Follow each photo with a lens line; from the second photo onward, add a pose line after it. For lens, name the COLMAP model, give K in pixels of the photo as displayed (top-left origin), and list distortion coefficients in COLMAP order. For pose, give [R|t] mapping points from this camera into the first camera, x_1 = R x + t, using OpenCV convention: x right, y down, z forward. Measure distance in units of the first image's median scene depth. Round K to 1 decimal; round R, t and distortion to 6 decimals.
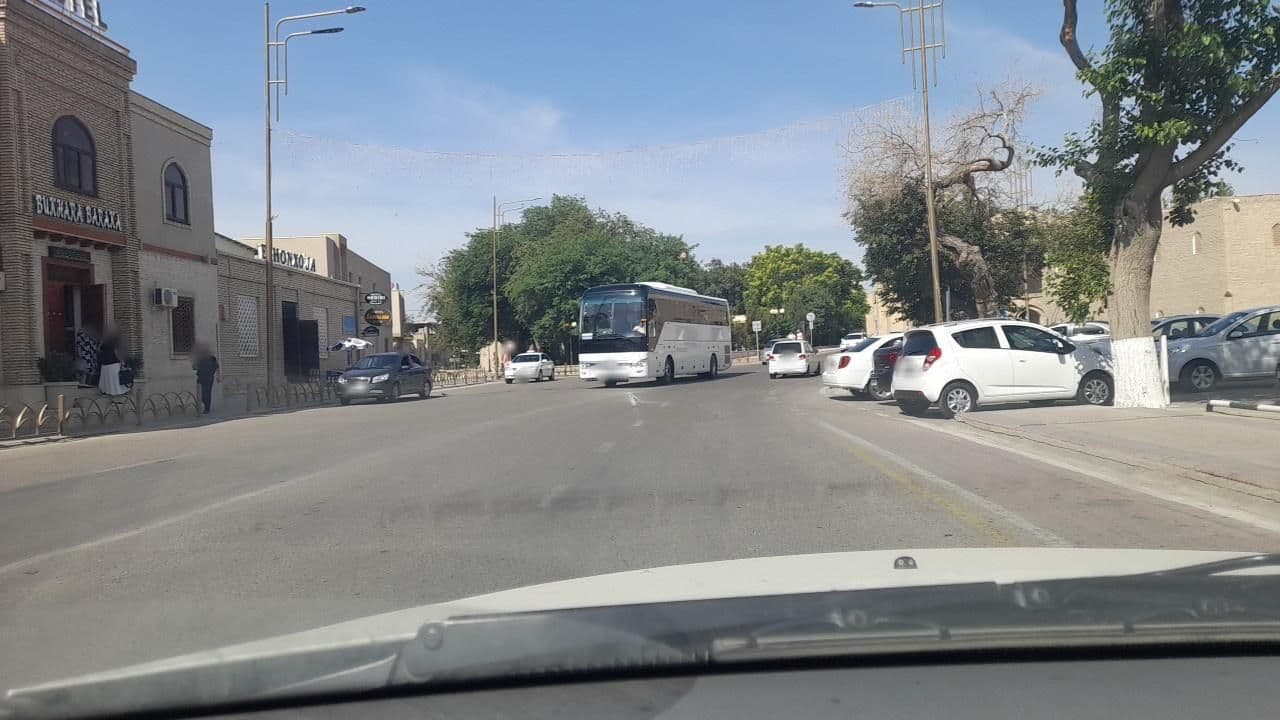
lens RADIAL K [[1066.7, 0, 694.5], [0, 1066.7, 359.6], [0, 0, 1]] dist [-0.001532, -0.002803]
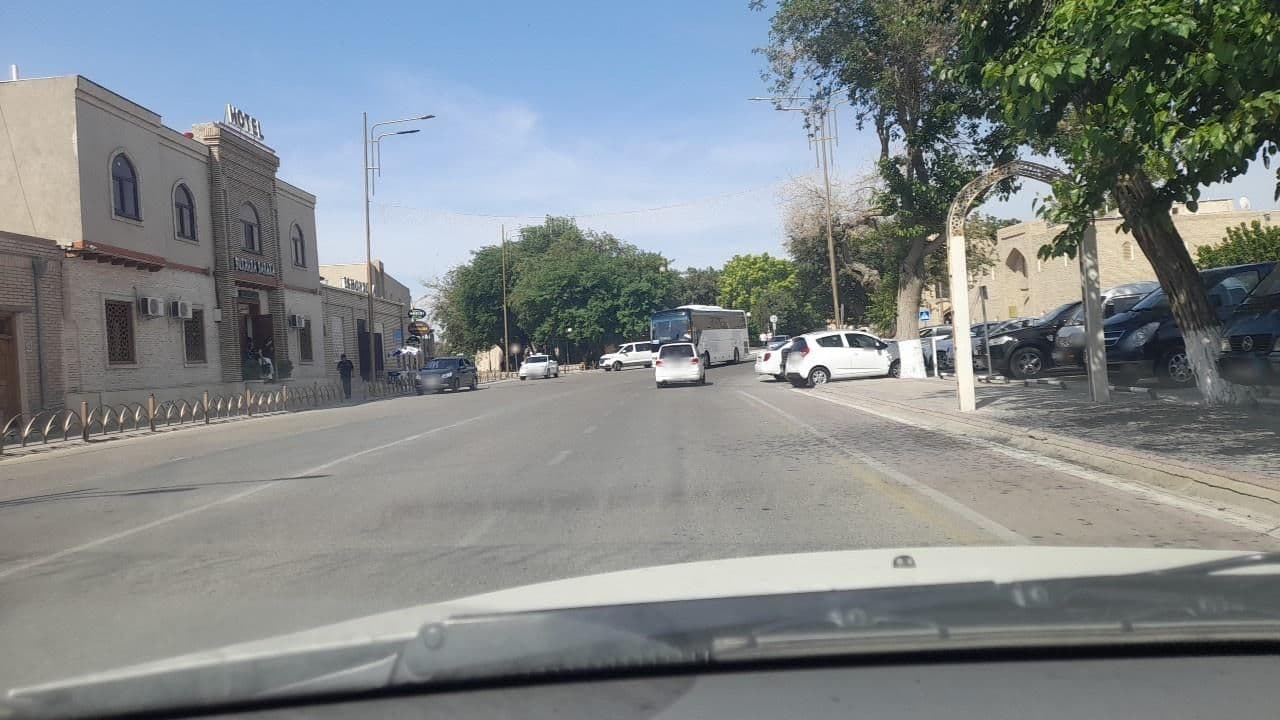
lens RADIAL K [[1075.9, 0, 640.0], [0, 1075.9, 360.0], [0, 0, 1]] dist [0.135647, -0.239926]
pose [[0.999240, -0.019447, -0.033777, 0.003200], [0.019481, 0.999810, 0.000680, 0.000620], [0.033757, -0.001337, 0.999429, -0.166699]]
